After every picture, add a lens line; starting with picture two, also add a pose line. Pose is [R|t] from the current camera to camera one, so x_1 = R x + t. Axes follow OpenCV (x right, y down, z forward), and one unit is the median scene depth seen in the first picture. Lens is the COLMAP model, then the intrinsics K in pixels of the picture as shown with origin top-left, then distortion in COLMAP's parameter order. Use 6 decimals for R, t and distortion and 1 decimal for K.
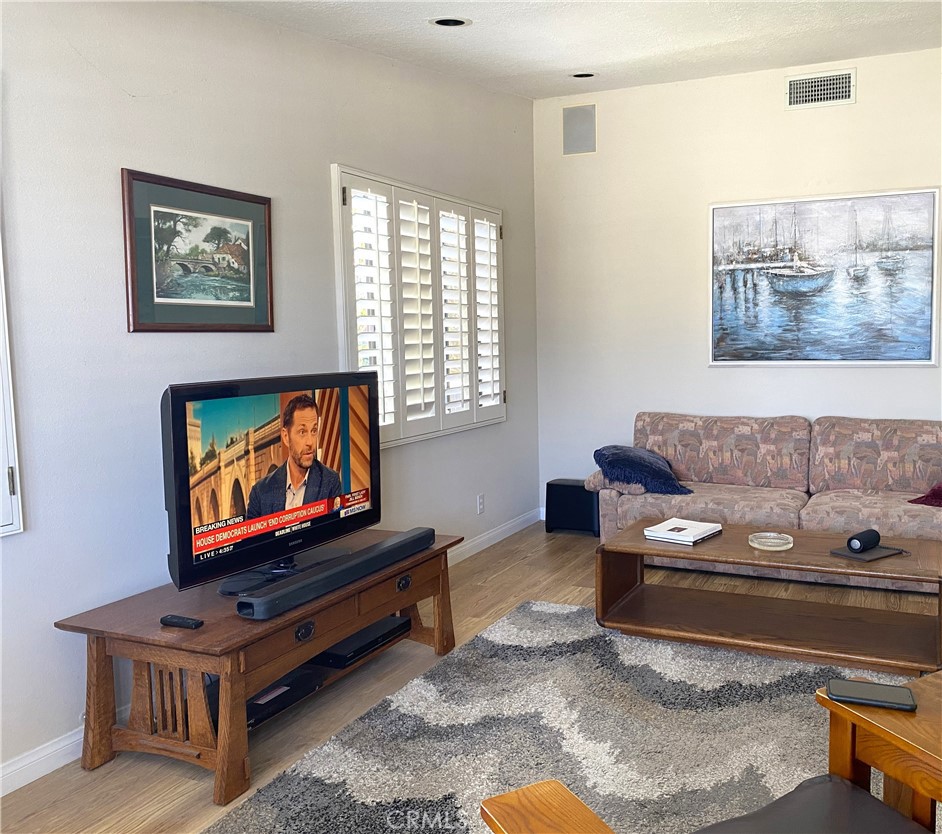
lens RADIAL K [[832.1, 0, 574.8], [0, 832.1, 415.7], [0, 0, 1]] dist [-0.000479, -0.000552]
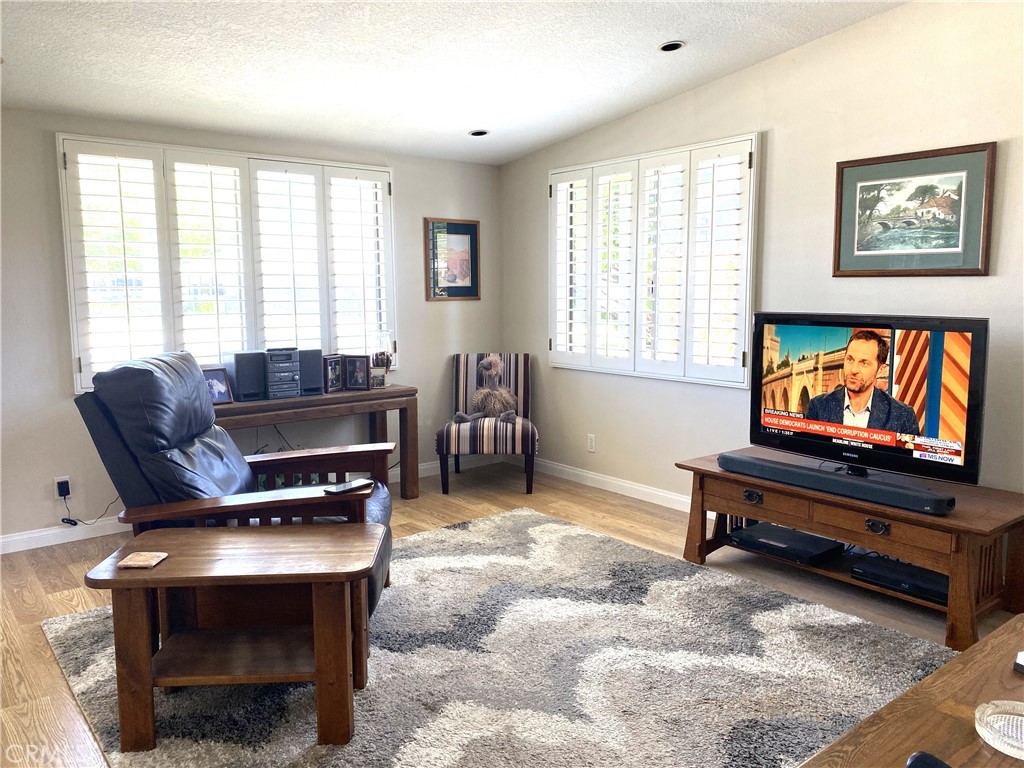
lens RADIAL K [[774.9, 0, 517.0], [0, 774.9, 384.3], [0, 0, 1]] dist [0.062622, -0.086157]
pose [[-0.478558, 0.116282, -0.870322, 0.866849], [-0.083904, 0.980601, 0.177152, -0.106023], [0.874038, 0.157801, -0.459518, 1.104084]]
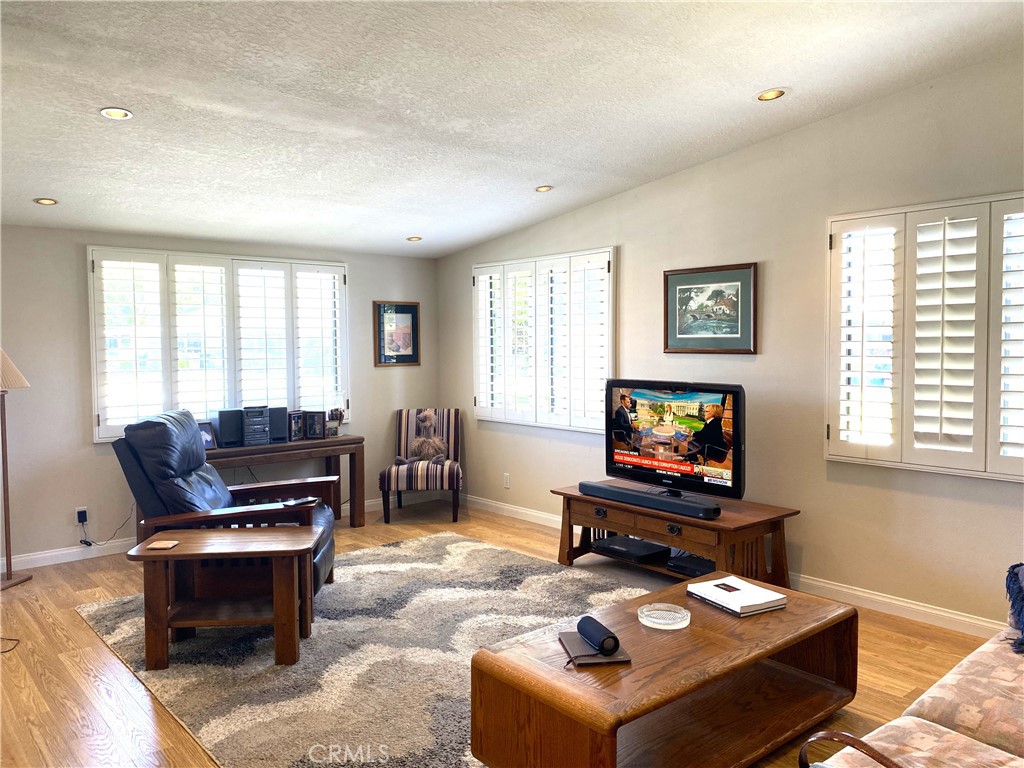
lens RADIAL K [[774.9, 0, 517.0], [0, 774.9, 384.3], [0, 0, 1]] dist [0.062622, -0.086157]
pose [[-0.451029, 0.057038, -0.890685, 1.186731], [-0.083416, 0.990894, 0.105696, -0.180739], [0.888602, 0.121970, -0.442164, 1.422135]]
